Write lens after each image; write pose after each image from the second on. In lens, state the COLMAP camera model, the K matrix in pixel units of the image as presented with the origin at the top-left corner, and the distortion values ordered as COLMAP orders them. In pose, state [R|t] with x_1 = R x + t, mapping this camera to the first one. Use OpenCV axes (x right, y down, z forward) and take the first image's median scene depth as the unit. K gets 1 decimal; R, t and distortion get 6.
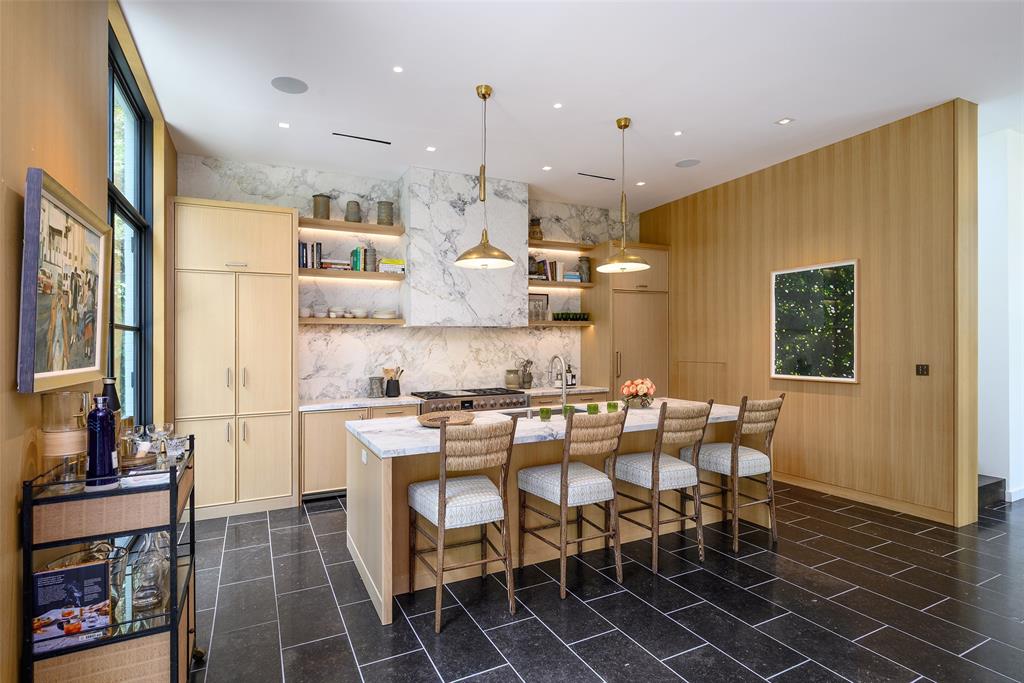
lens RADIAL K [[523.2, 0, 516.7], [0, 523.2, 346.9], [0, 0, 1]] dist [0.002289, -0.000086]
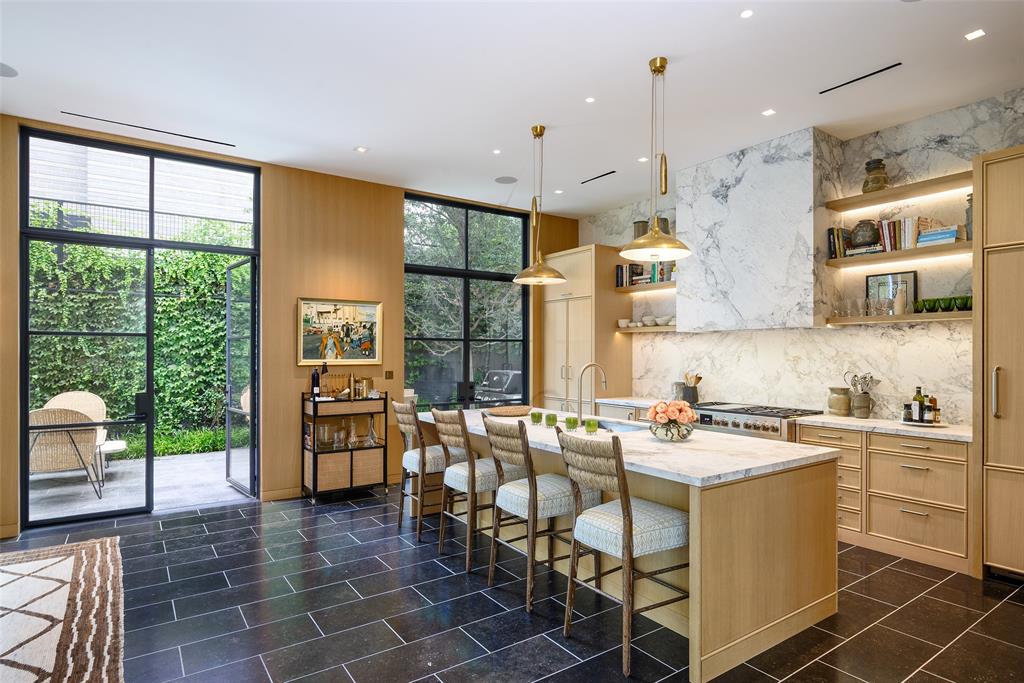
lens RADIAL K [[551.3, 0, 504.0], [0, 551.3, 359.8], [0, 0, 1]] dist [-0.005016, -0.000152]
pose [[0.127773, 0.024779, -0.991494, 0.789413], [-0.005177, 0.999691, 0.024317, -0.011245], [0.991790, 0.002026, 0.127862, 0.539837]]
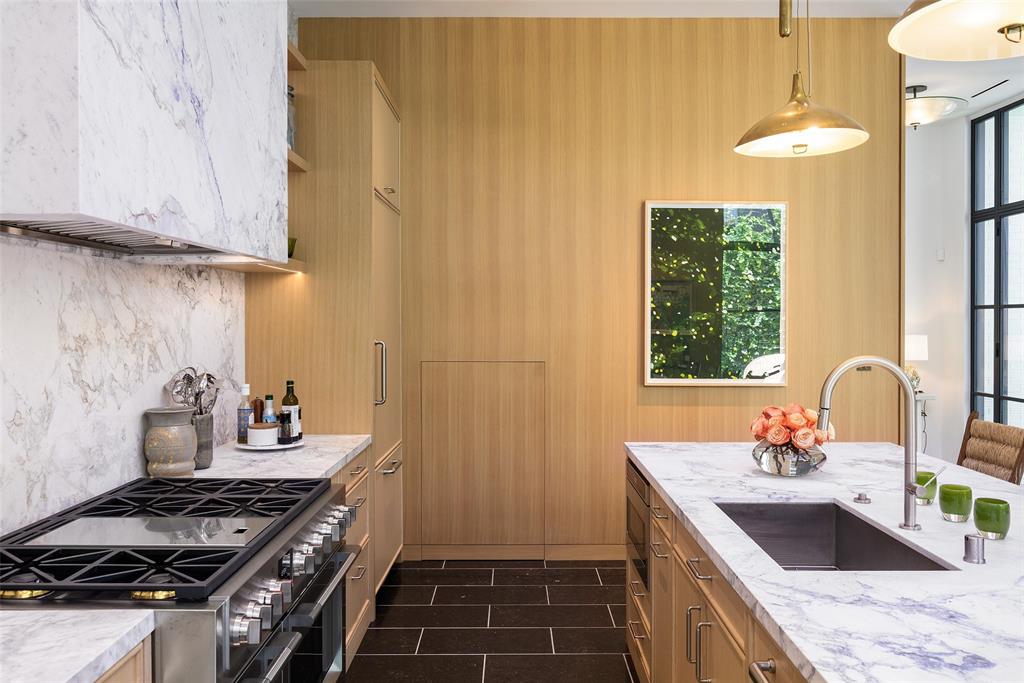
lens RADIAL K [[807.1, 0, 517.9], [0, 807.1, 326.0], [0, 0, 1]] dist [-0.006552, -0.005435]
pose [[0.437892, 0.005897, 0.899008, -0.383606], [-0.004951, 0.999979, -0.004147, -0.001687], [-0.899014, -0.002635, 0.437912, 0.744347]]
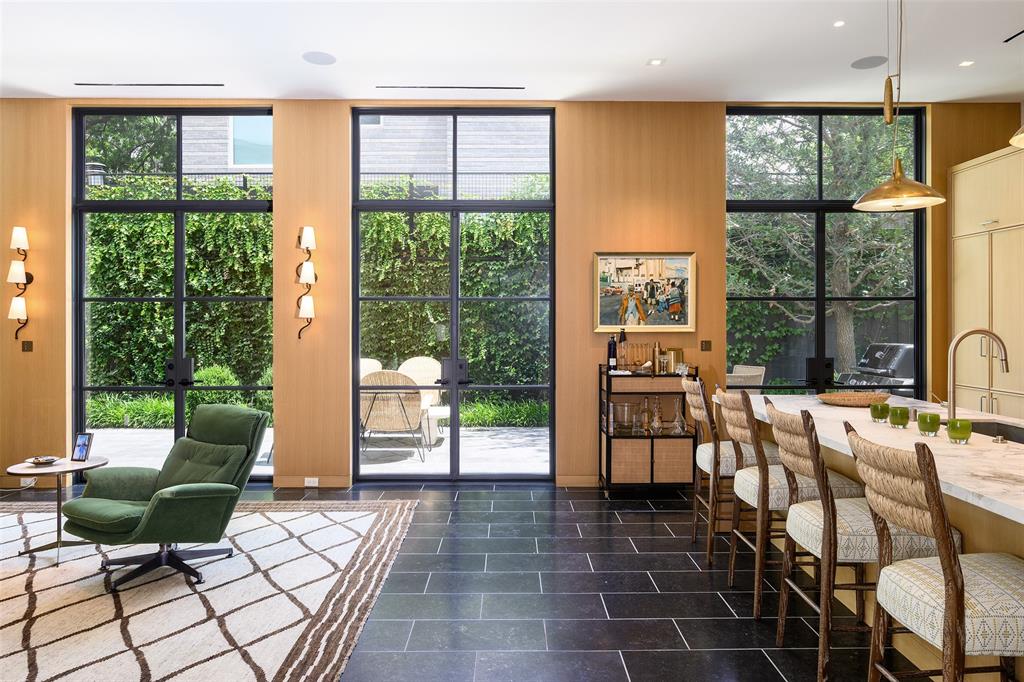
lens RADIAL K [[682.3, 0, 516.9], [0, 682.3, 326.8], [0, 0, 1]] dist [0.000804, -0.005701]
pose [[-0.450544, 0.018947, -0.892553, 0.744240], [0.003738, 0.999806, 0.019337, -0.003532], [0.892747, 0.005376, -0.450527, 0.669949]]
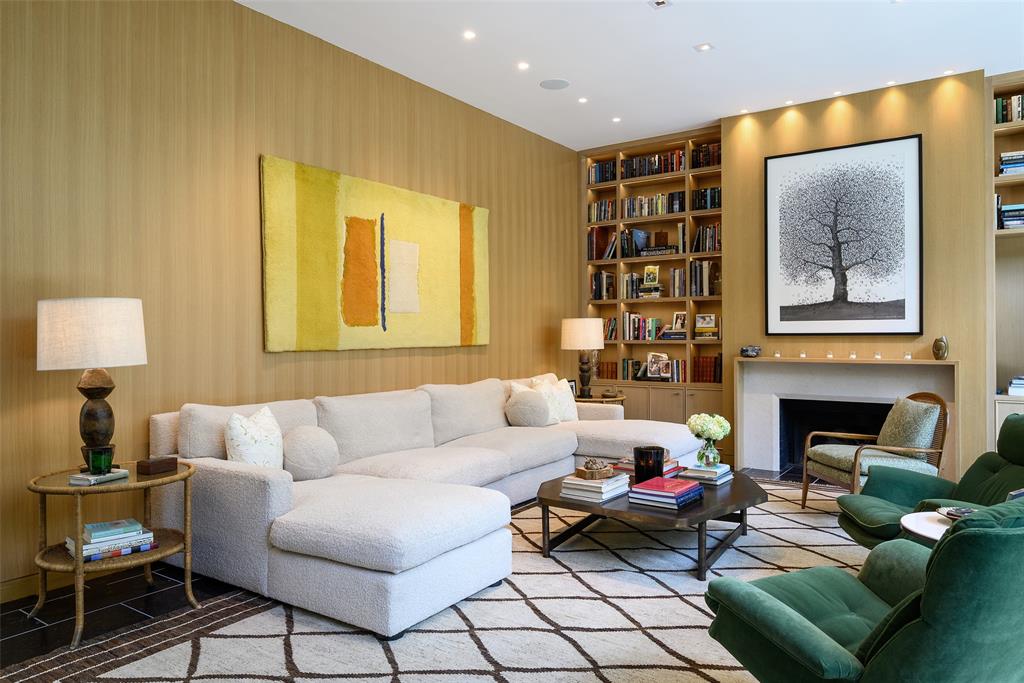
lens RADIAL K [[677.0, 0, 512.4], [0, 677.0, 335.2], [0, 0, 1]] dist [-0.003499, -0.001001]
pose [[-0.468259, 0.015406, 0.883457, 0.046097], [0.012717, 0.999862, -0.010696, 0.035750], [-0.883500, 0.006226, -0.468390, 0.347477]]
